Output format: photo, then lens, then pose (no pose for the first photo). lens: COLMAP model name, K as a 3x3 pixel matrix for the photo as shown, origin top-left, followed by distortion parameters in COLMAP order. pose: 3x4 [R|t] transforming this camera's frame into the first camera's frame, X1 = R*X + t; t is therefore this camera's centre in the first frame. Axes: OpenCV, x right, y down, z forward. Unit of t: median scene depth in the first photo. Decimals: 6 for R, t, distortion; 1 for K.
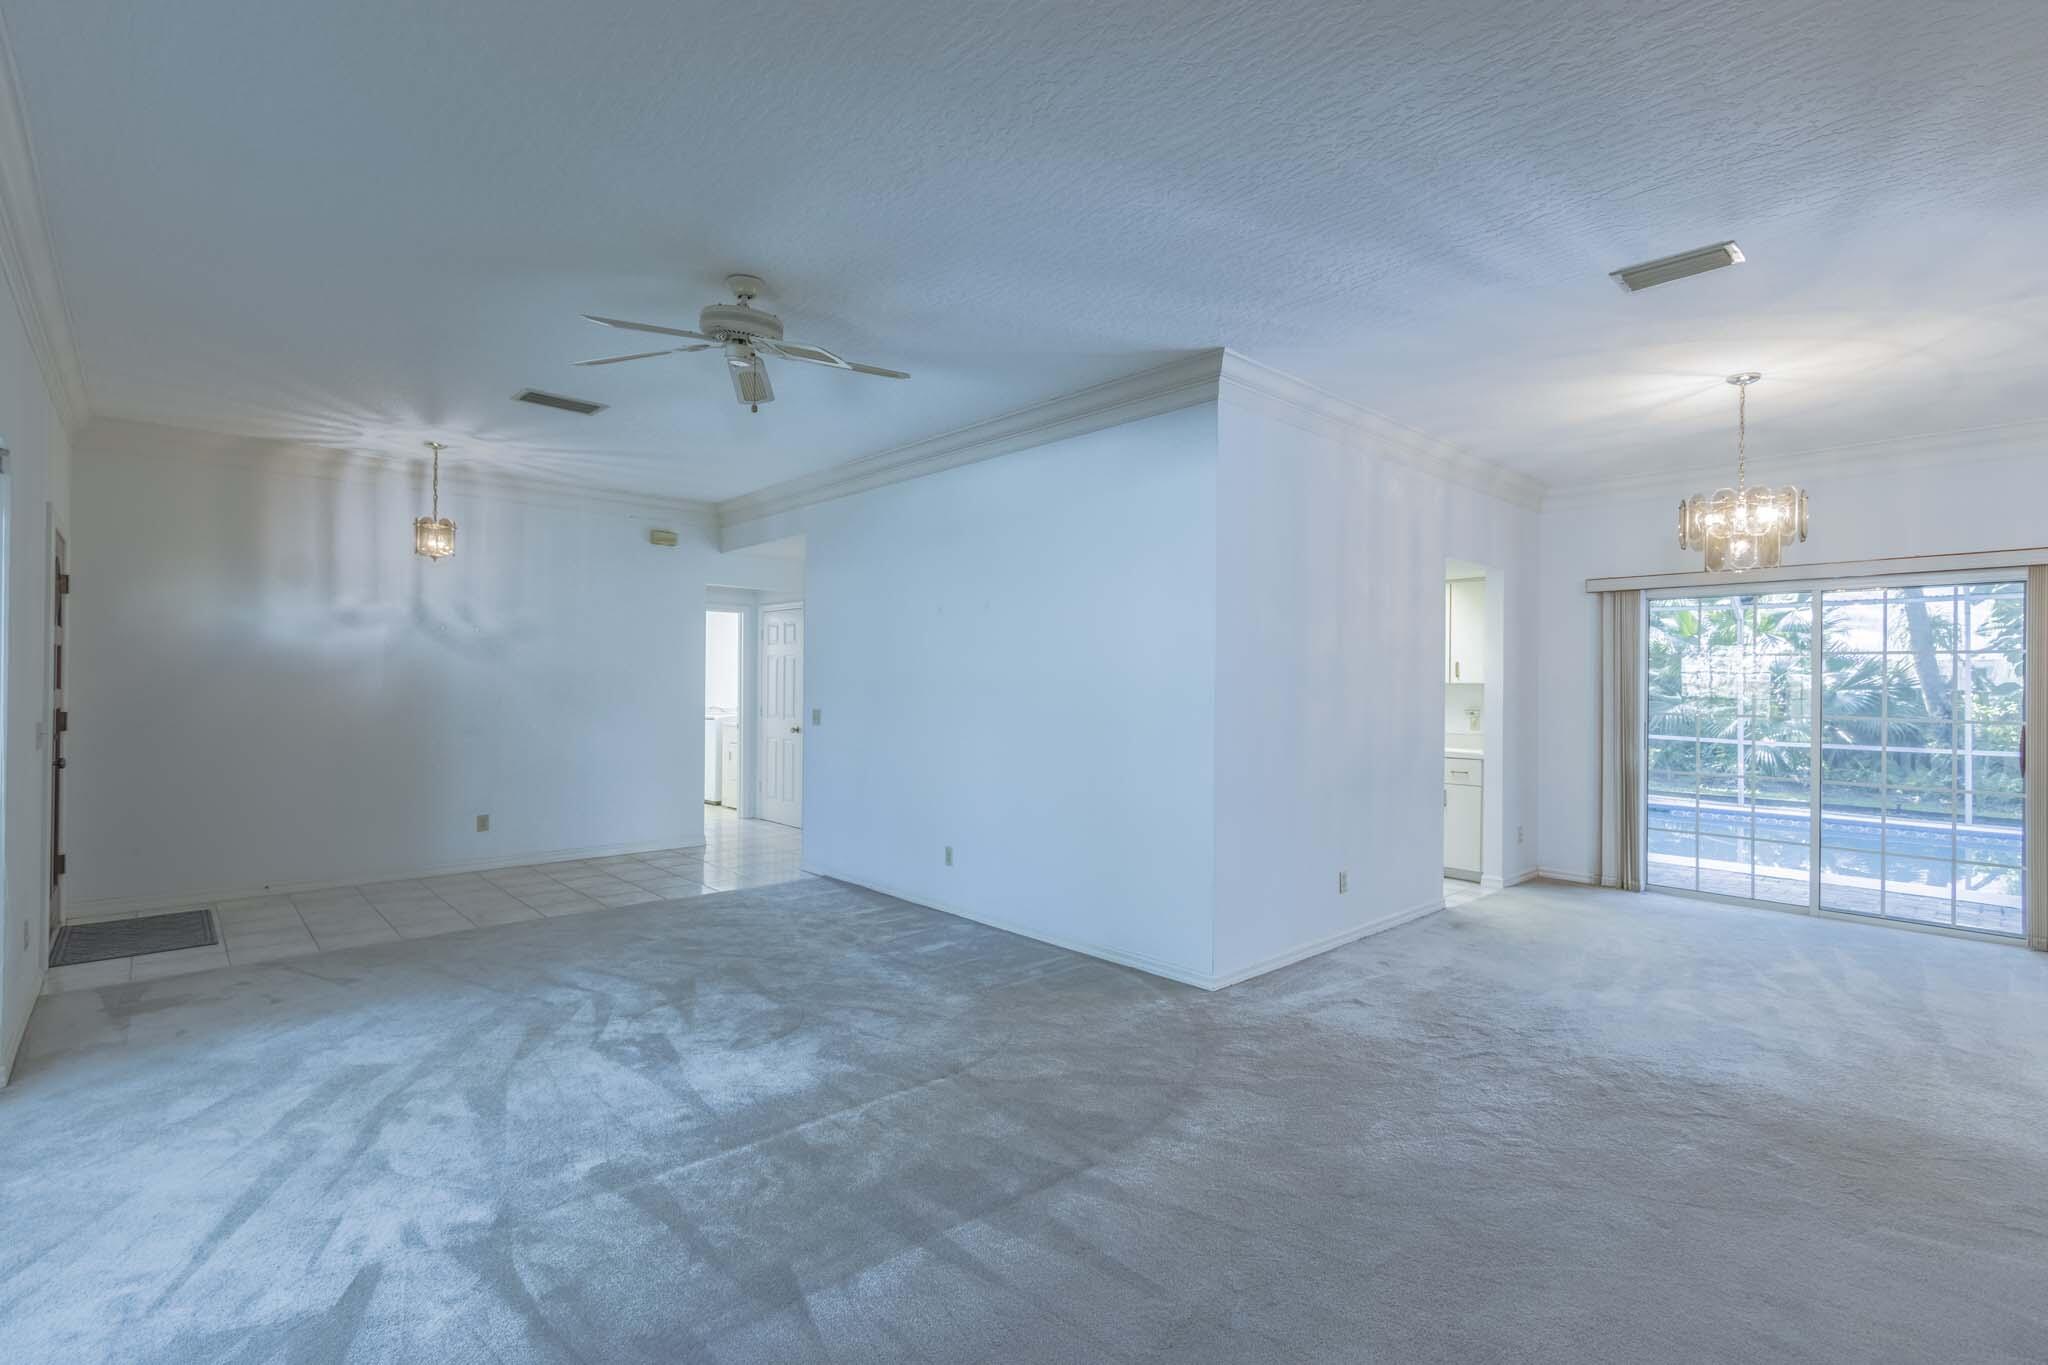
lens RADIAL K [[955.4, 0, 1024.0], [0, 955.4, 682.5], [0, 0, 1]] dist [-0.000849, -0.000437]
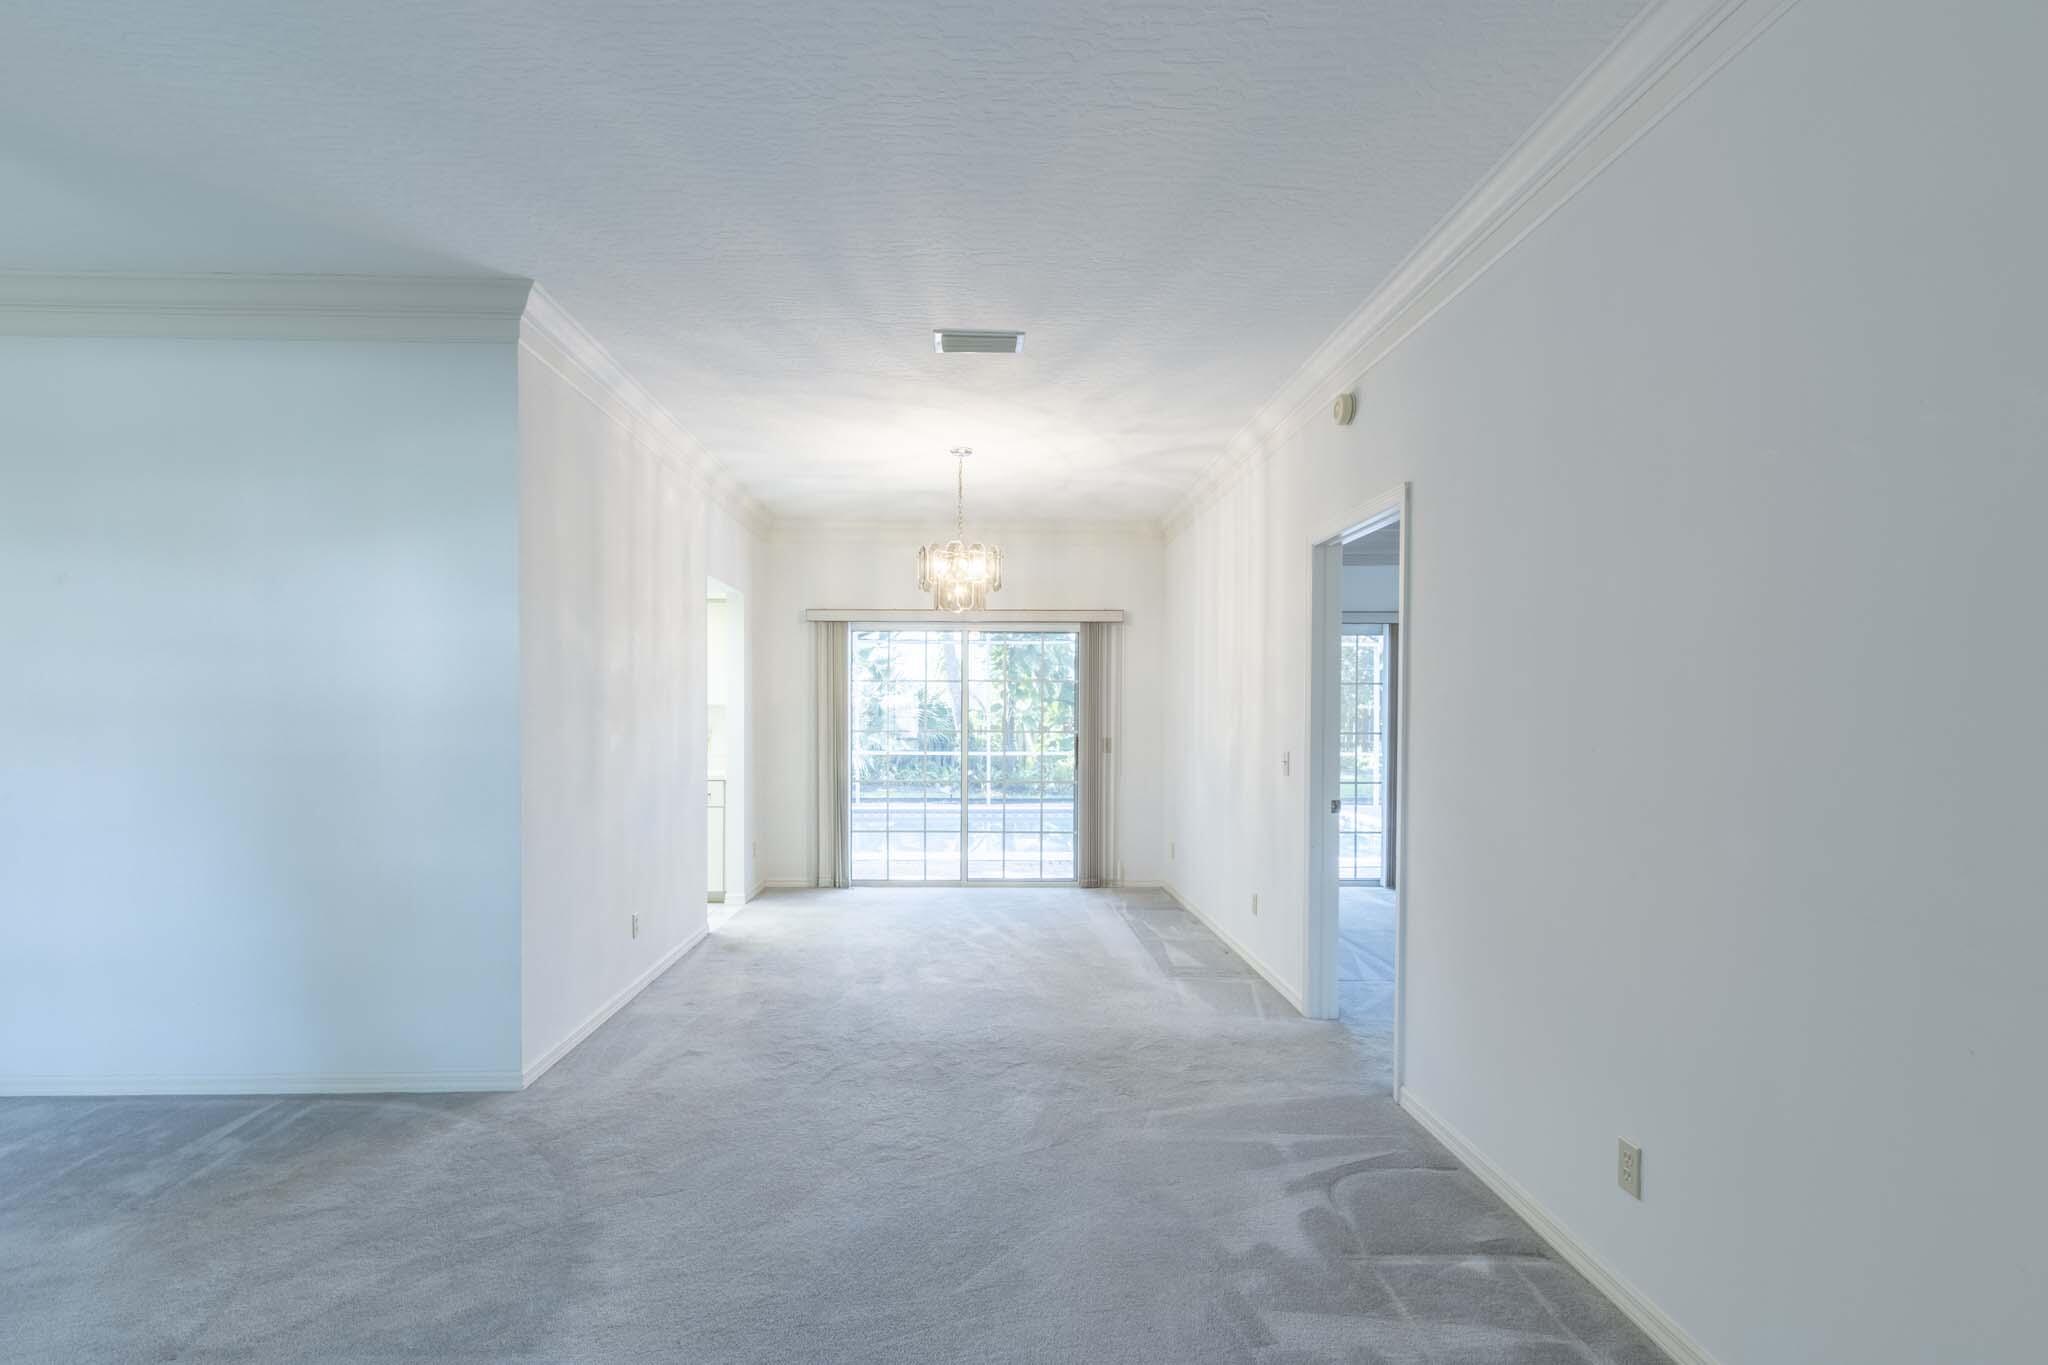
lens RADIAL K [[957.6, 0, 1018.9], [0, 957.6, 731.7], [0, 0, 1]] dist [0.003570, -0.000320]
pose [[0.650232, -0.023976, 0.759357, -0.129705], [0.001804, 0.999548, 0.030015, -0.001018], [-0.759733, -0.018147, 0.649981, 0.158699]]
